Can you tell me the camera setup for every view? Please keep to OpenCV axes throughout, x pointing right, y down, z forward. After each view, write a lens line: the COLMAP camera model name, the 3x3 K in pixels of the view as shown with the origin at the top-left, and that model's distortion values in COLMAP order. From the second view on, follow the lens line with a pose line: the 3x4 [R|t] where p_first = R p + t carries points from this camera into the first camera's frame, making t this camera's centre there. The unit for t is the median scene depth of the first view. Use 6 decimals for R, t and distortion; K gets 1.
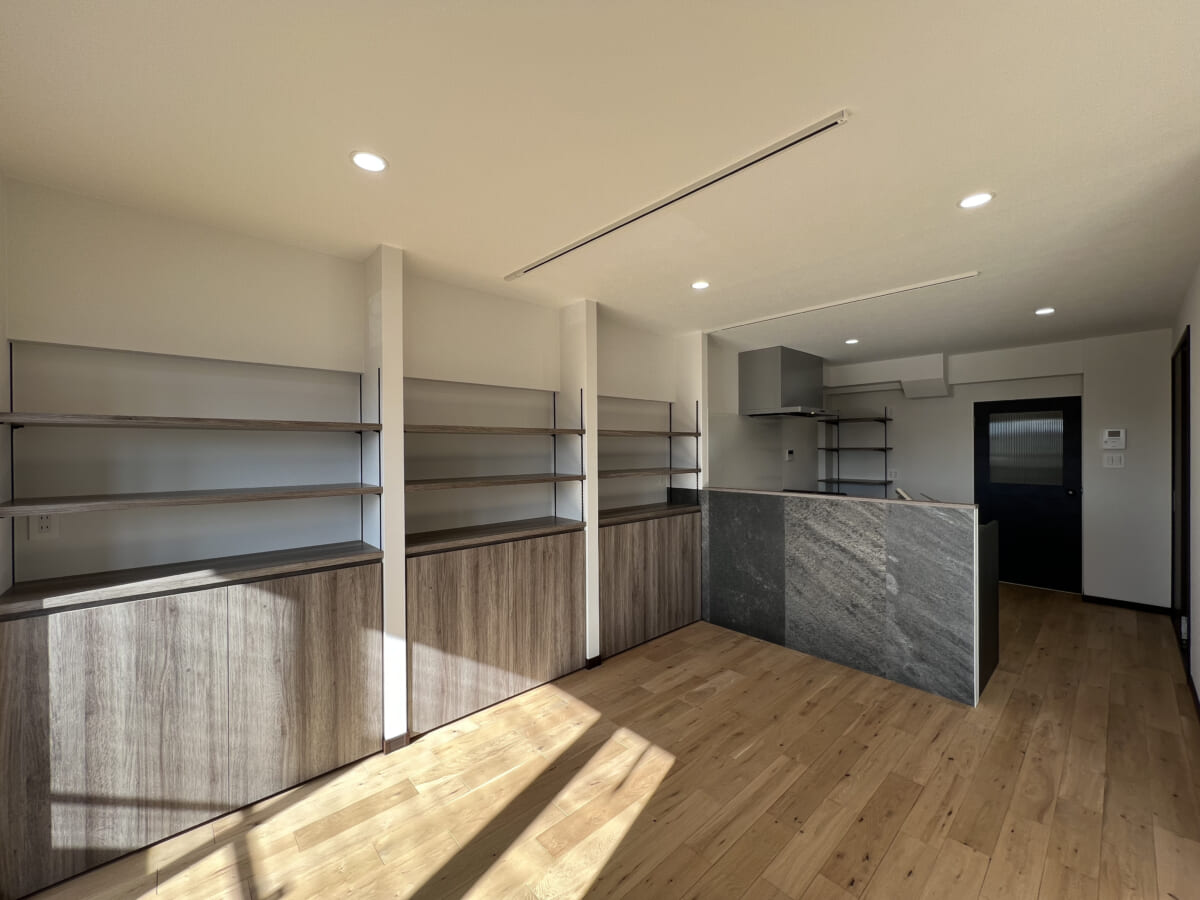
lens RADIAL K [[478.3, 0, 600.0], [0, 478.3, 450.0], [0, 0, 1]] dist [-0.002105, -0.000056]
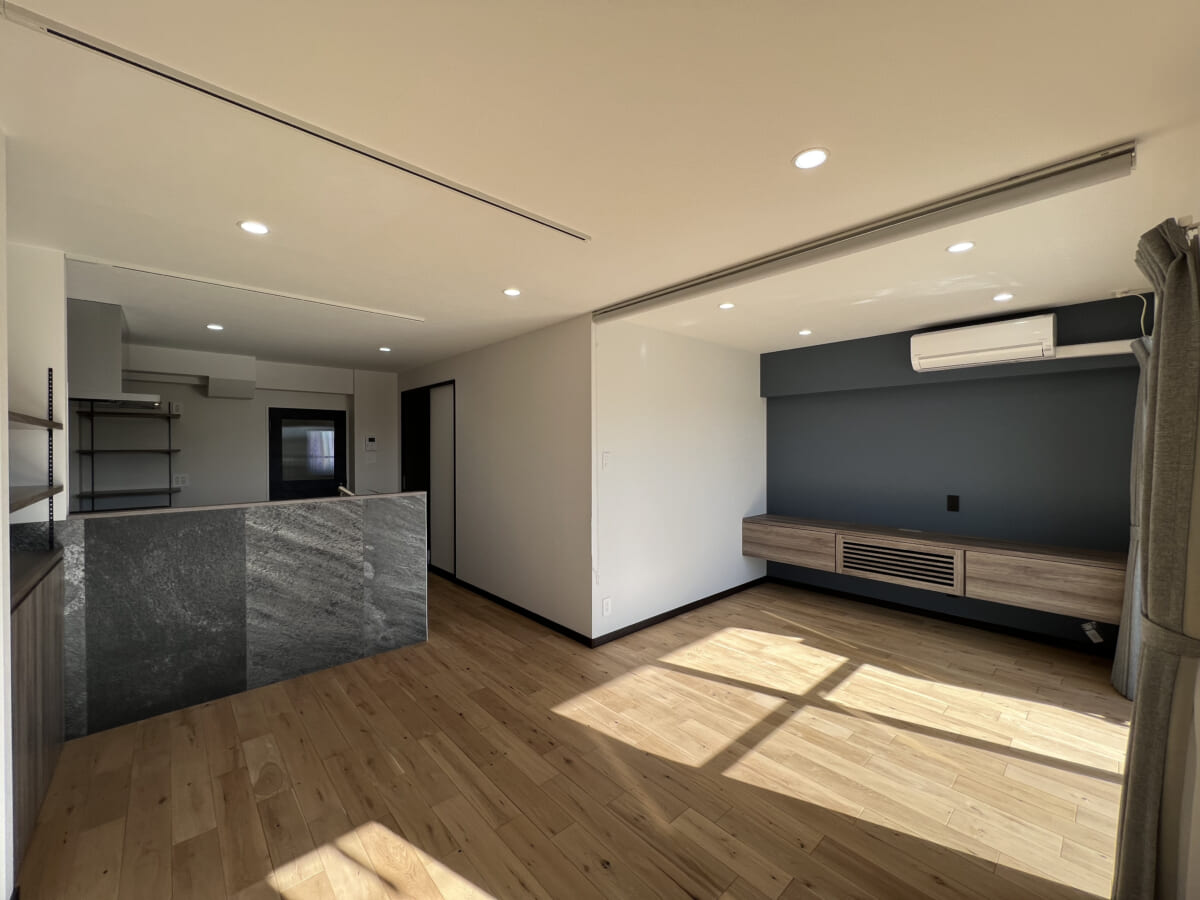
lens RADIAL K [[478.3, 0, 600.0], [0, 478.3, 450.0], [0, 0, 1]] dist [-0.002105, -0.000056]
pose [[-0.004528, -0.000663, 0.999990, -0.495224], [0.006958, 0.999976, 0.000694, 0.001001], [-0.999966, 0.006961, -0.004523, 0.445063]]
